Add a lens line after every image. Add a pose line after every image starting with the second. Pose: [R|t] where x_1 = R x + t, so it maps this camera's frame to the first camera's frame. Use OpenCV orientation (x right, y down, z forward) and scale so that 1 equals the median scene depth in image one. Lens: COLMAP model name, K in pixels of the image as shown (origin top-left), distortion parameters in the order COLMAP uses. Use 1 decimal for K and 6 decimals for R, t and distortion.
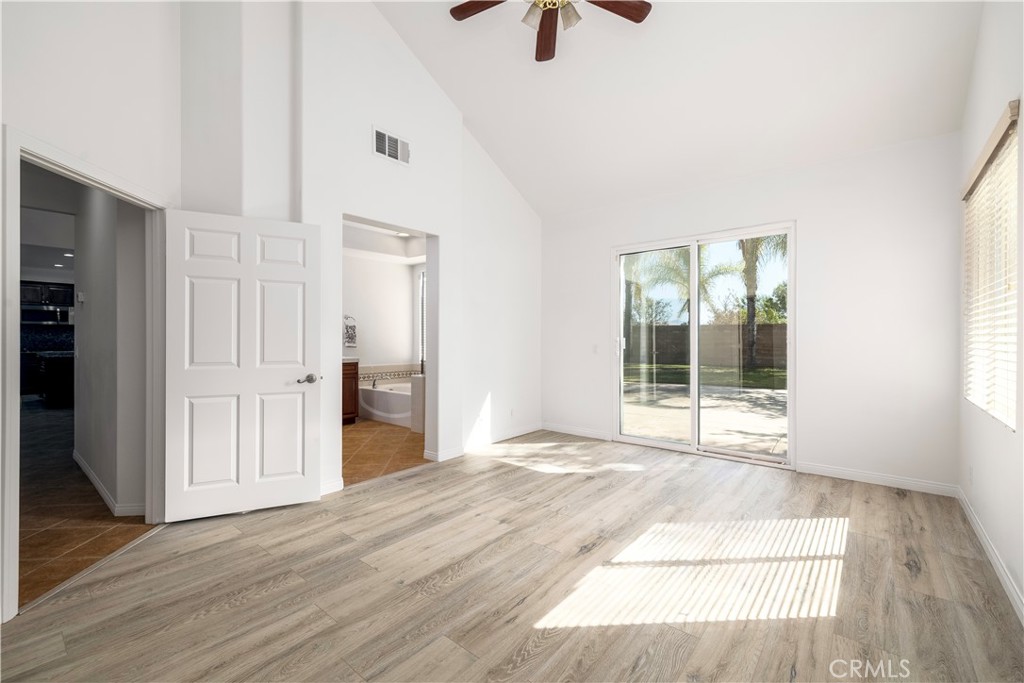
lens RADIAL K [[444.0, 0, 511.4], [0, 444.0, 340.8], [0, 0, 1]] dist [0.007186, -0.001111]
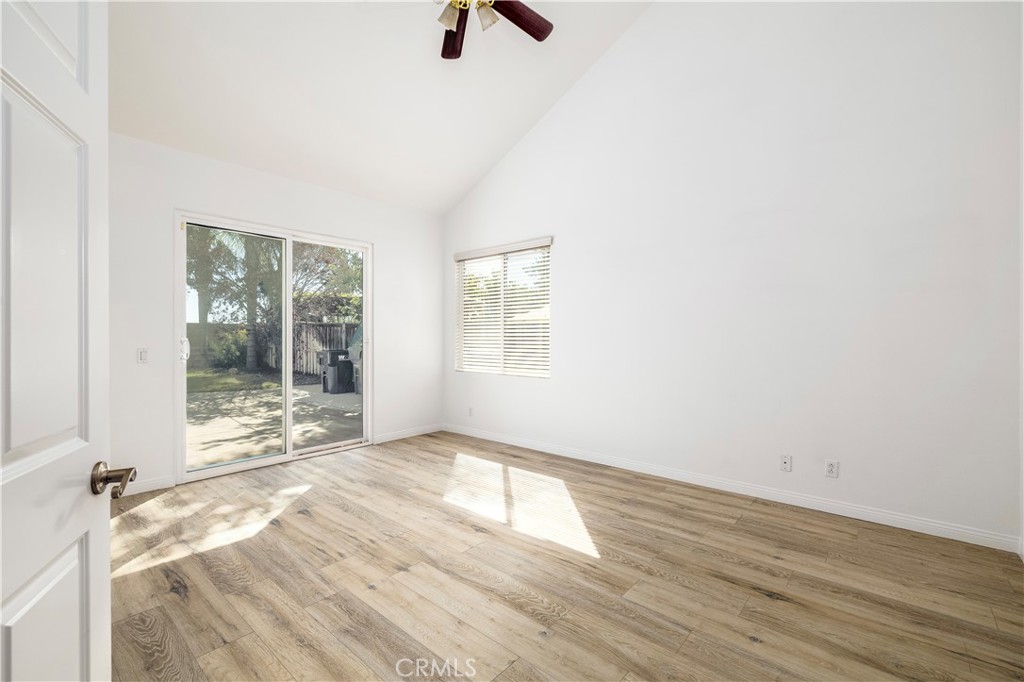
lens RADIAL K [[444.0, 0, 520.0], [0, 444.0, 338.8], [0, 0, 1]] dist [0.007186, -0.001111]
pose [[0.003594, -0.004486, 0.999983, -0.822096], [0.007979, 0.999958, 0.004457, -0.007904], [-0.999962, 0.007963, 0.003629, 0.792813]]
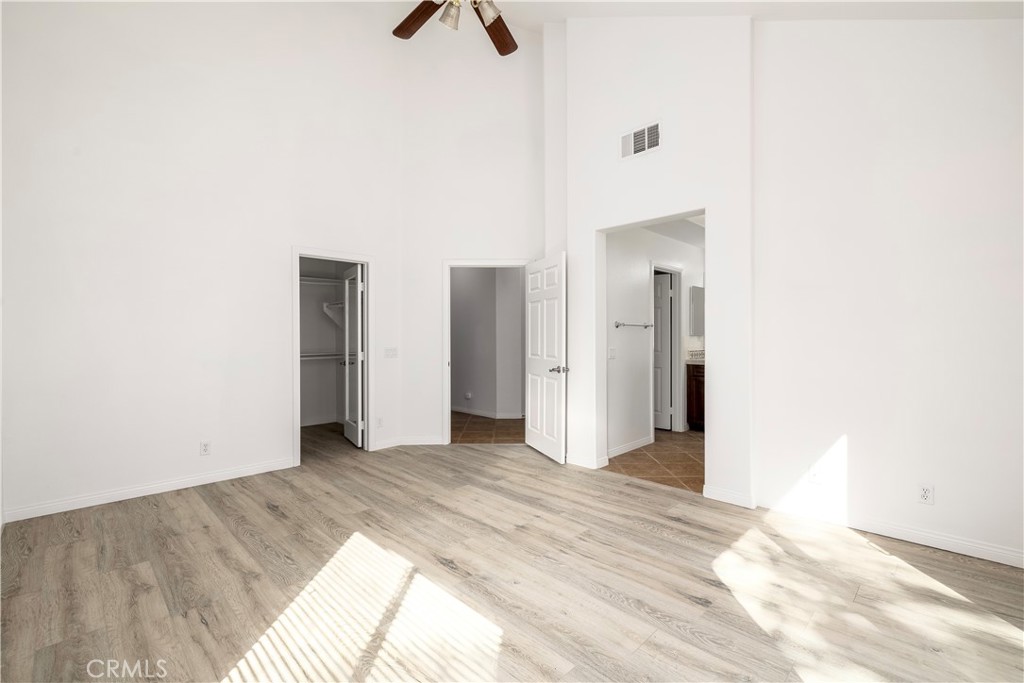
lens RADIAL K [[444.0, 0, 497.9], [0, 444.0, 334.8], [0, 0, 1]] dist [0.007186, -0.001111]
pose [[-0.121336, -0.007763, -0.992581, 0.969593], [-0.003844, 0.999966, -0.007351, -0.007577], [0.992604, 0.002924, -0.121362, 1.080388]]
